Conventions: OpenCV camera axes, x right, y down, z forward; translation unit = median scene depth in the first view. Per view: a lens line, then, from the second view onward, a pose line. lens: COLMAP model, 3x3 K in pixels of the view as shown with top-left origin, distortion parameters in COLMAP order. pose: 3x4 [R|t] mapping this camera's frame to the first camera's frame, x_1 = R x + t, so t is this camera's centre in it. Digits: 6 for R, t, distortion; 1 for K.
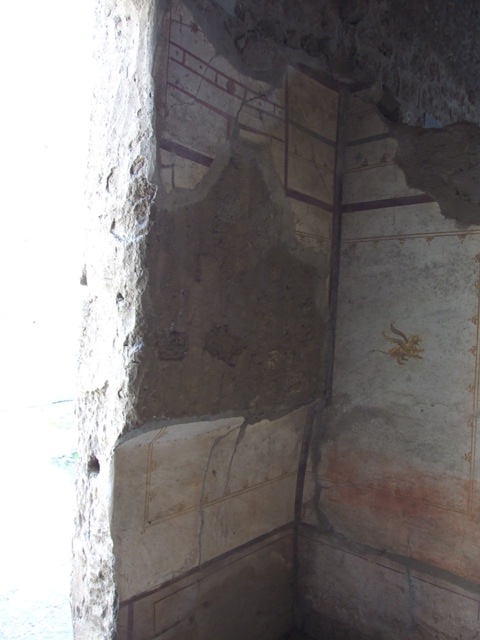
lens RADIAL K [[513.1, 0, 240.0], [0, 513.1, 320.0], [0, 0, 1]] dist [-0.065334, 0.055717]
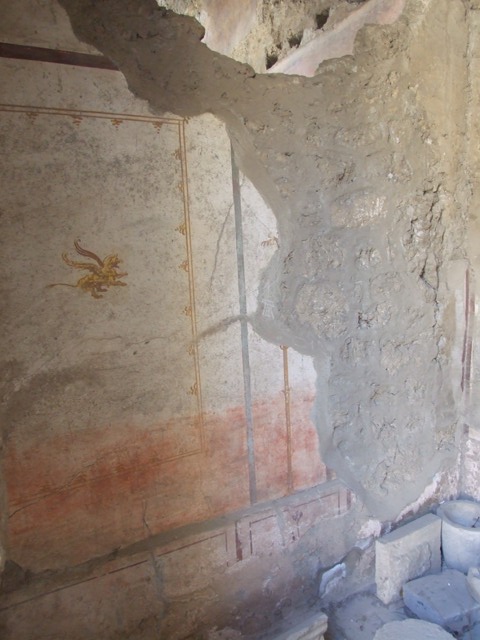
lens RADIAL K [[513.1, 0, 240.0], [0, 513.1, 320.0], [0, 0, 1]] dist [-0.065334, 0.055717]
pose [[0.318403, -0.170085, 0.932572, -0.297795], [0.073571, 0.985239, 0.154571, 0.021825], [-0.945096, 0.019395, 0.326216, 0.590562]]
